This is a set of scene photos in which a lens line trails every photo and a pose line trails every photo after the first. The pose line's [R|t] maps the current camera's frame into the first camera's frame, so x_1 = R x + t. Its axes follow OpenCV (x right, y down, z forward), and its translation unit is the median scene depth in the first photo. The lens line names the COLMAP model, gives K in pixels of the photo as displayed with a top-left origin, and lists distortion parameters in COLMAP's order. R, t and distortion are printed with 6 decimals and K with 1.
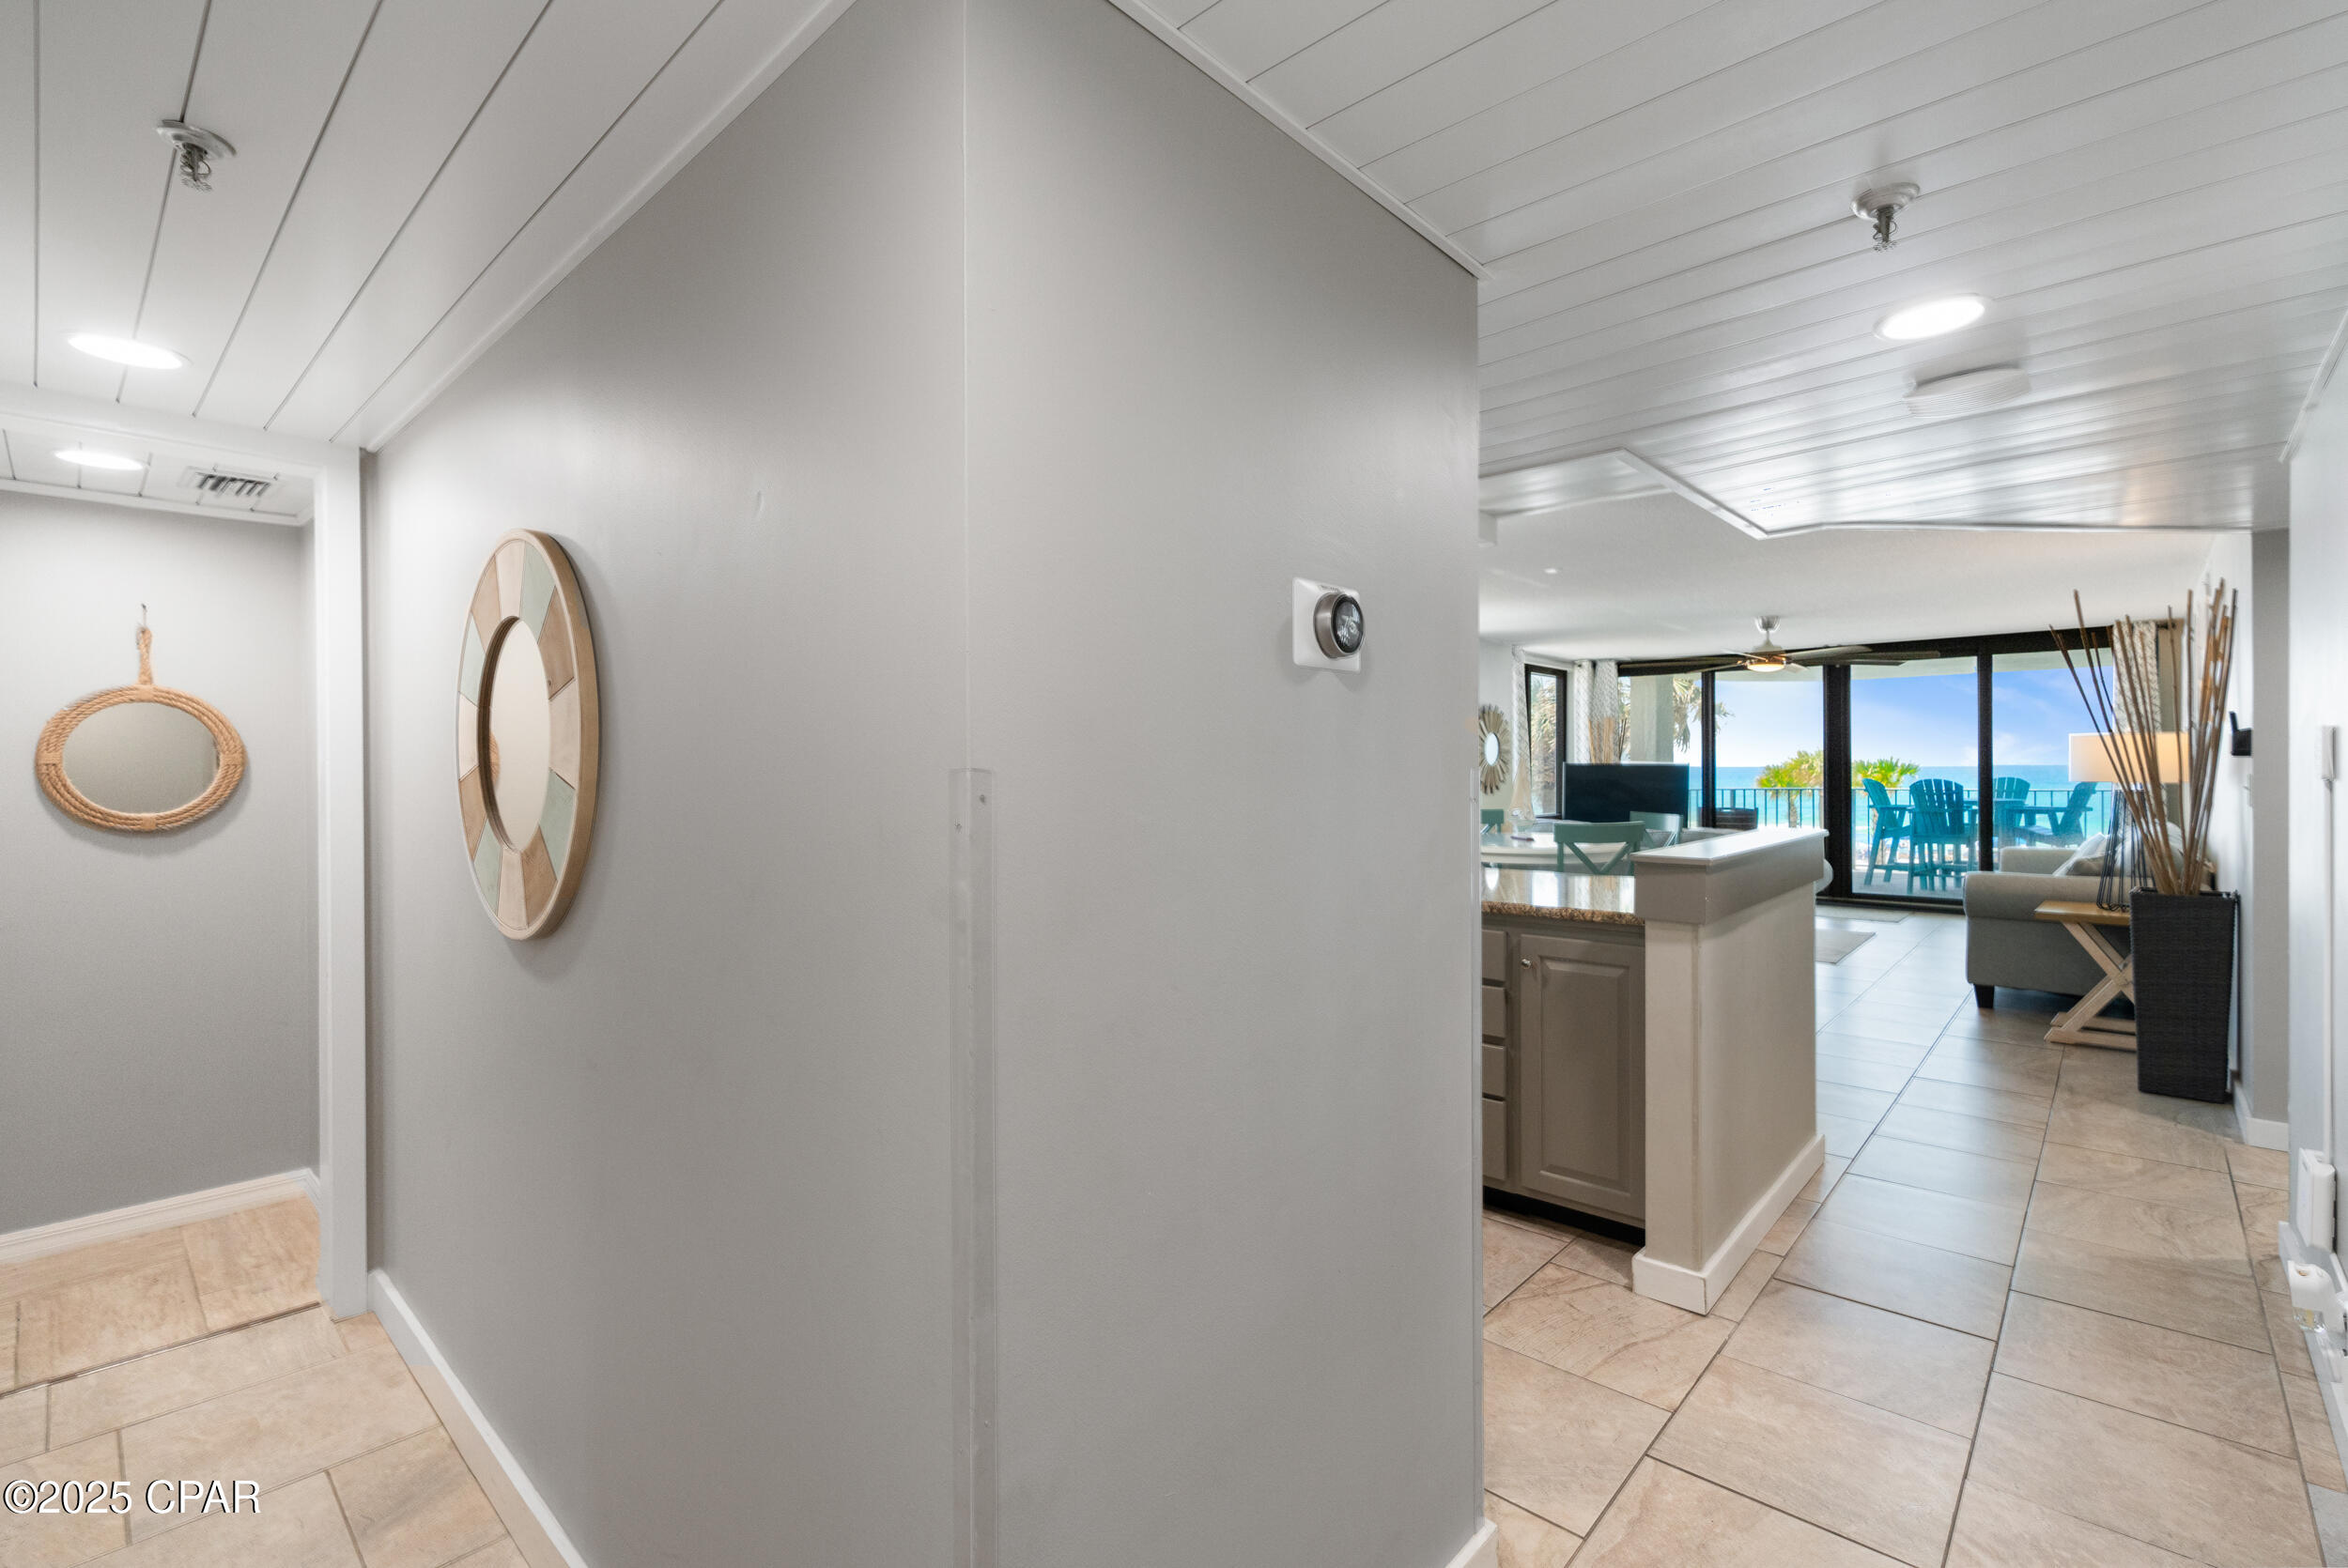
lens RADIAL K [[1062.1, 0, 1182.6], [0, 1062.1, 781.1], [0, 0, 1]] dist [-0.011477, 0.007112]
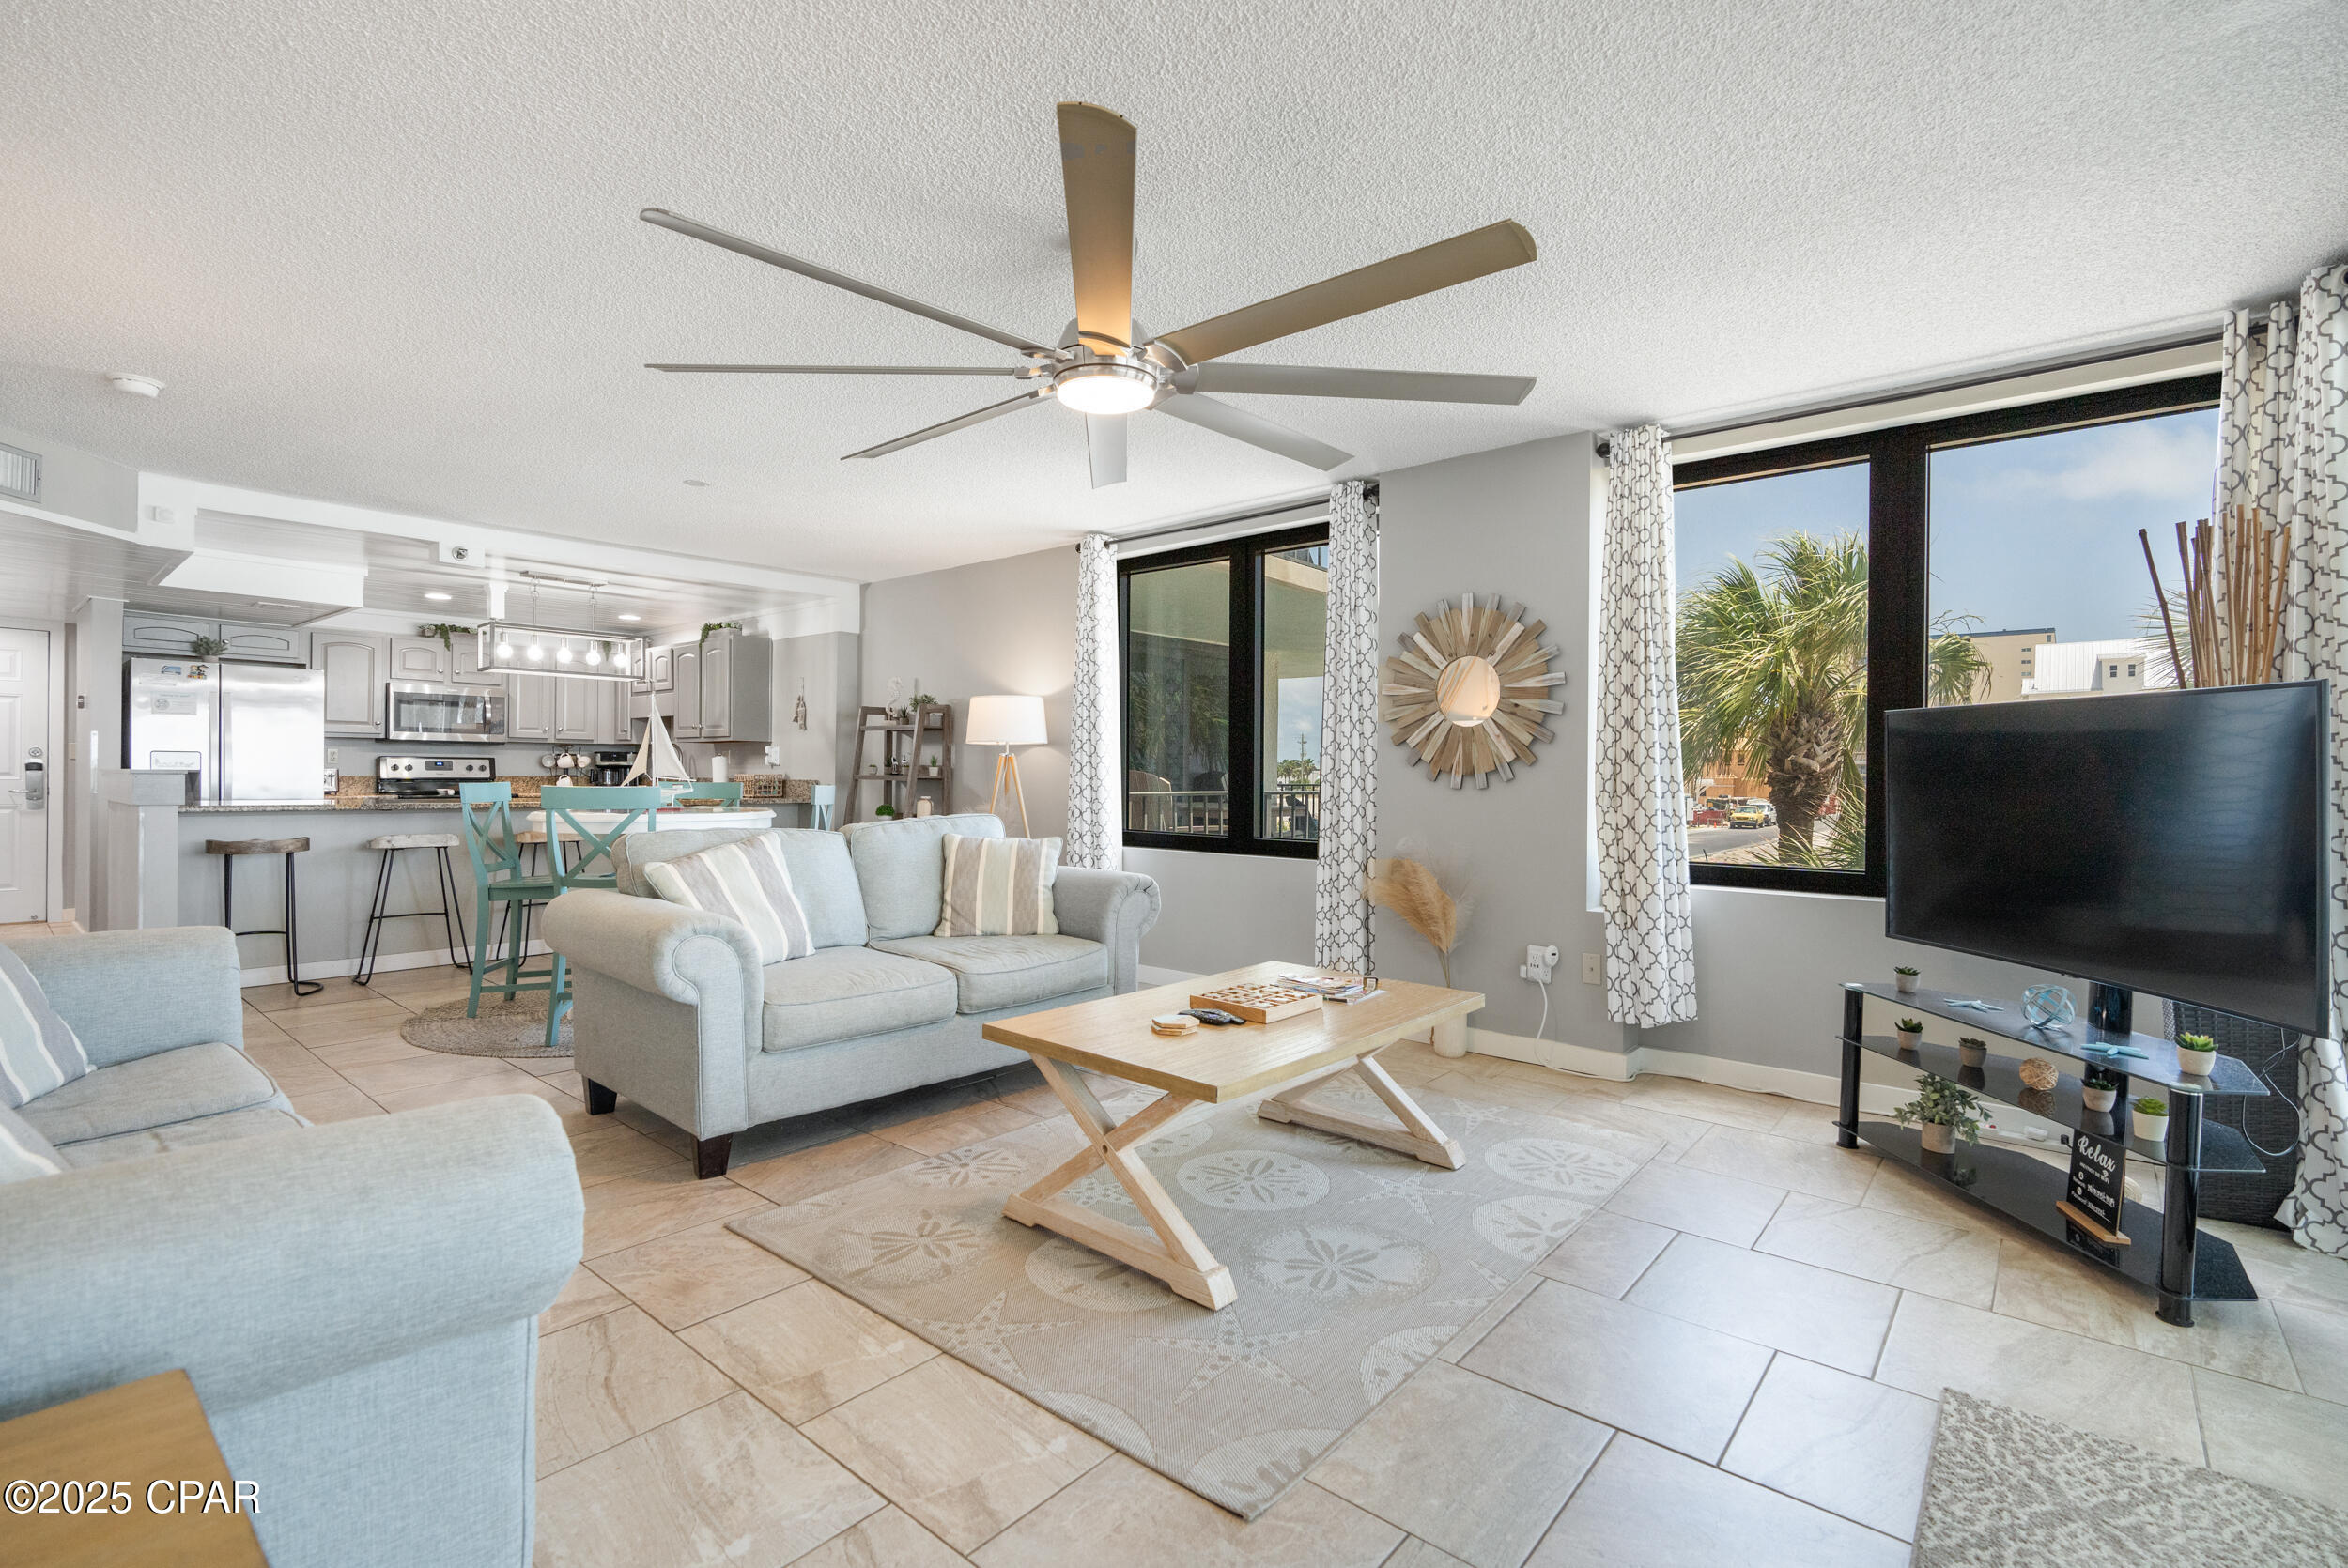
lens RADIAL K [[1062.1, 0, 1185.4], [0, 1062.1, 772.3], [0, 0, 1]] dist [-0.011477, 0.007112]
pose [[0.034101, 0.004750, -0.999407, 0.656670], [-0.021383, 0.999763, 0.004023, 0.004940], [0.999190, 0.021233, 0.034194, 0.758182]]
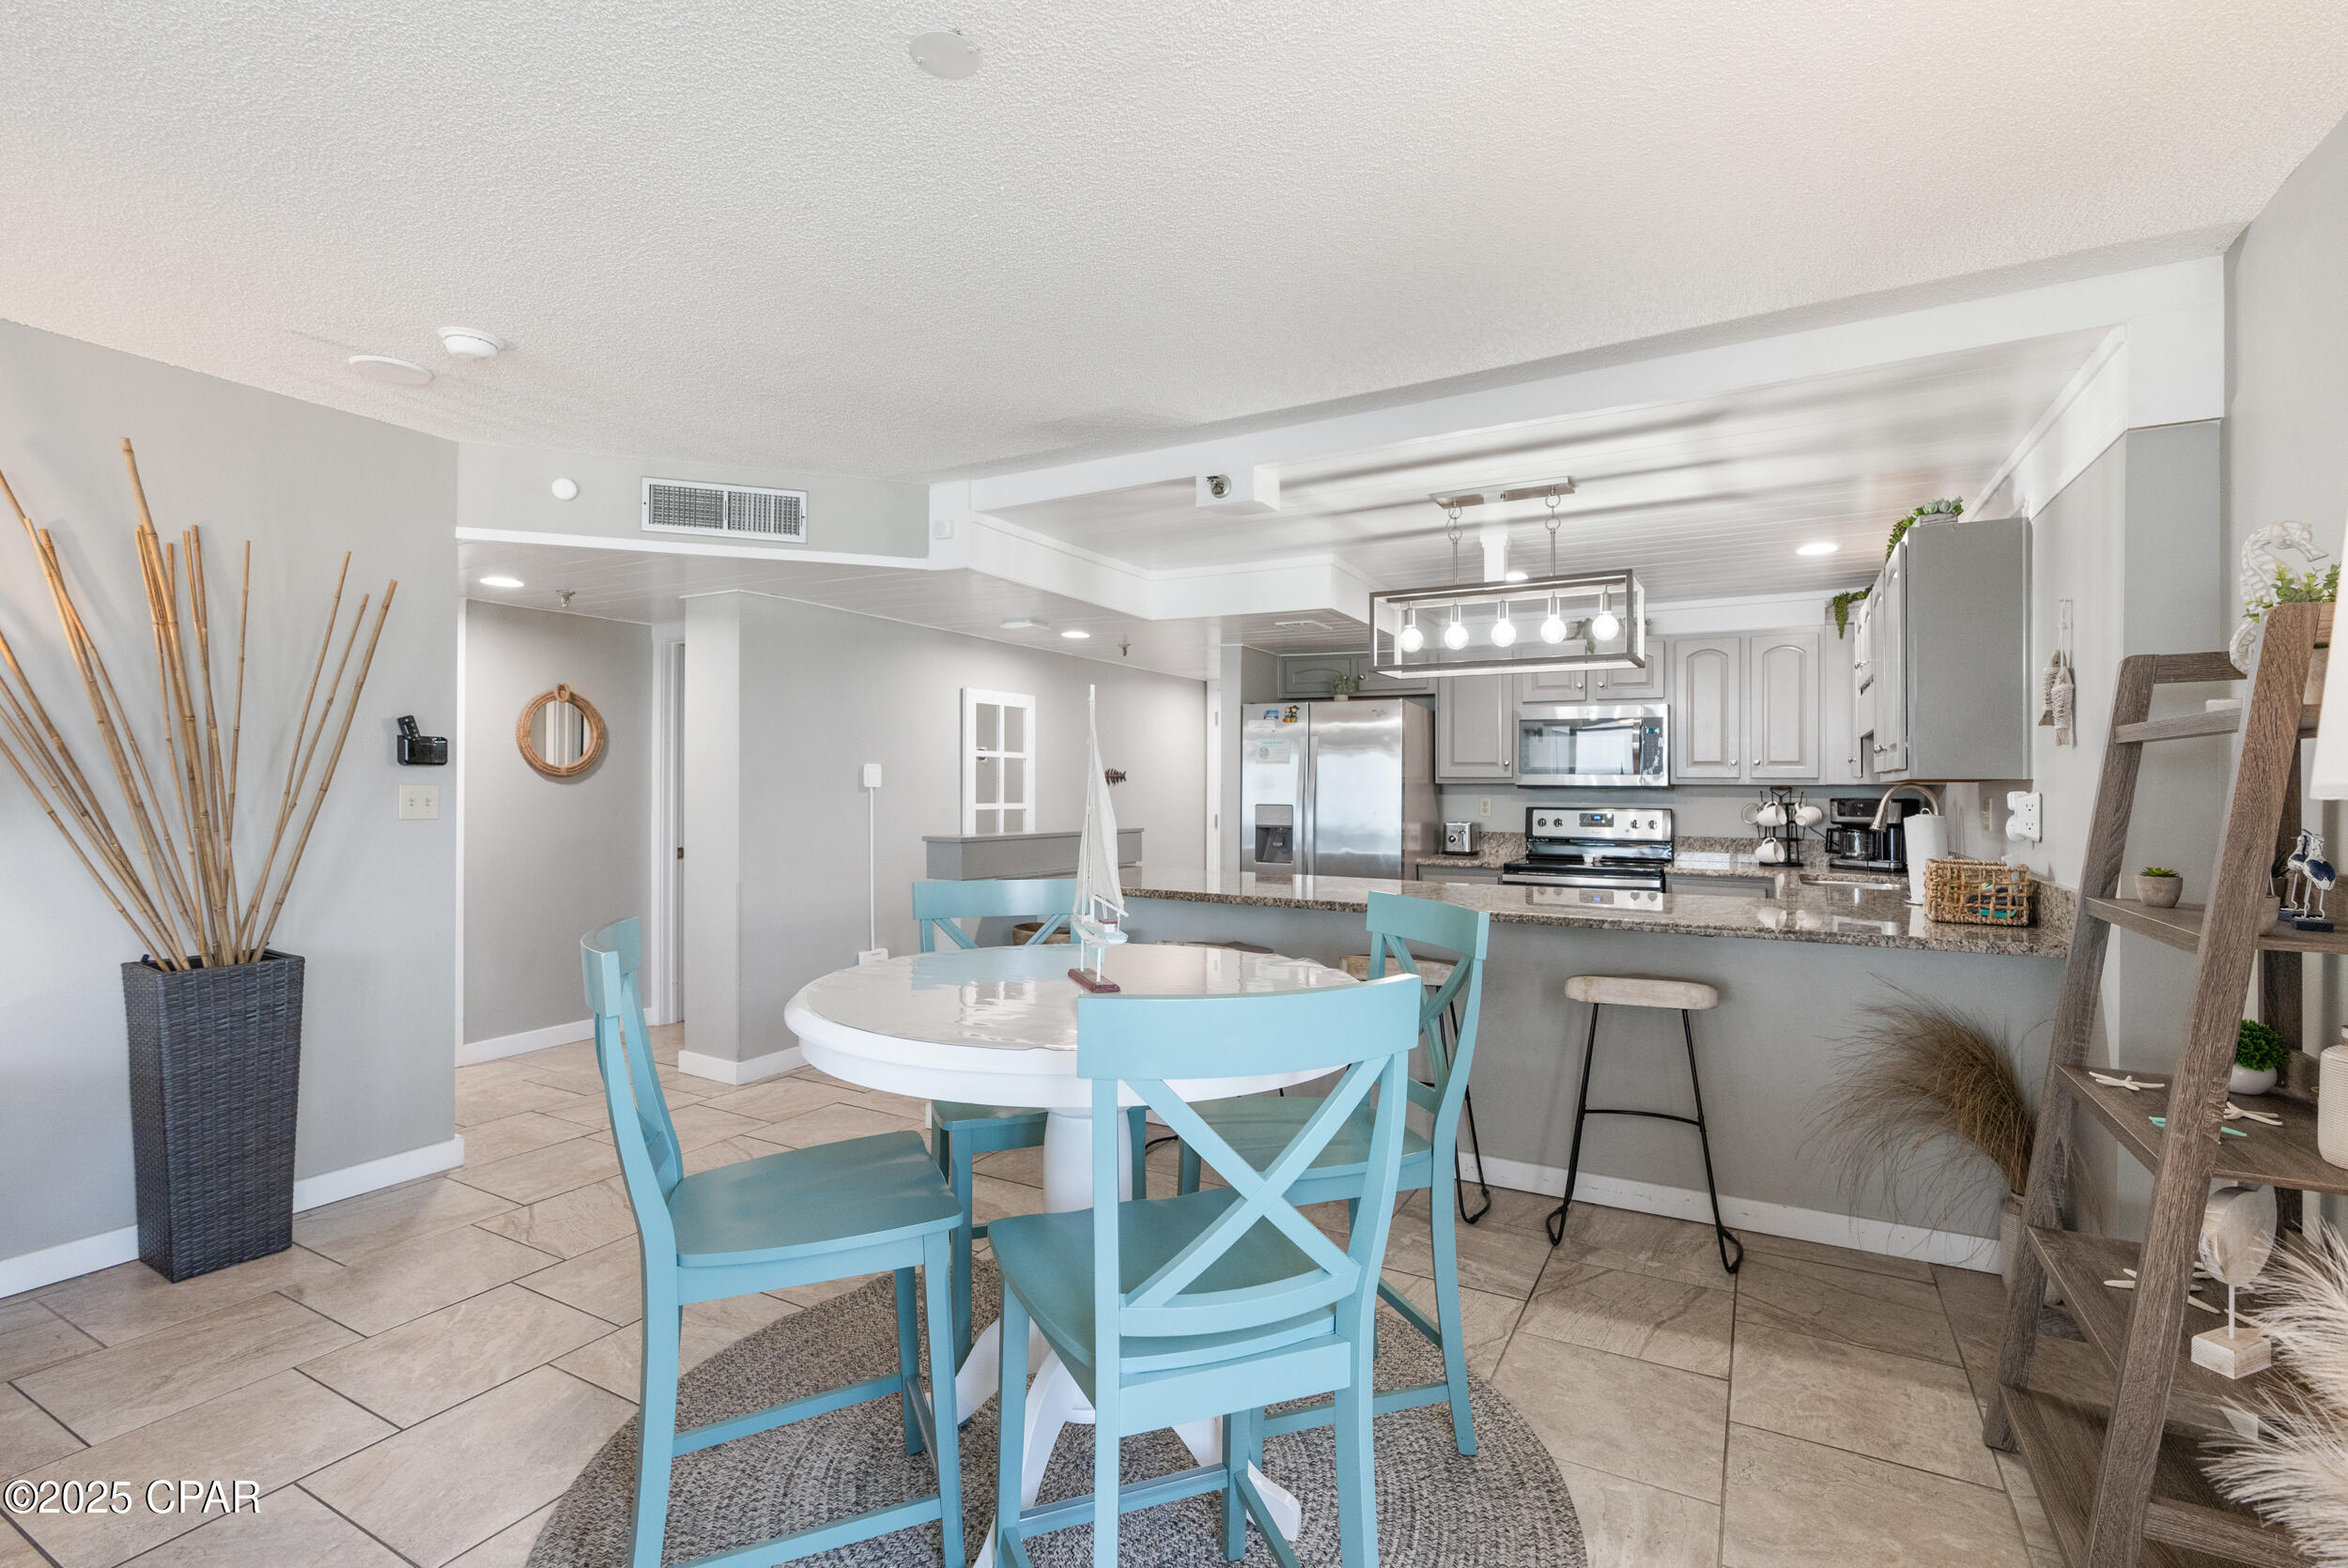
lens RADIAL K [[1062.1, 0, 1191.9], [0, 1062.1, 779.8], [0, 0, 1]] dist [-0.011477, 0.007112]
pose [[-0.971149, -0.003652, -0.238445, 0.199583], [-0.004428, 0.999987, 0.002716, -0.006595], [0.238432, 0.003693, -0.971152, 0.721463]]
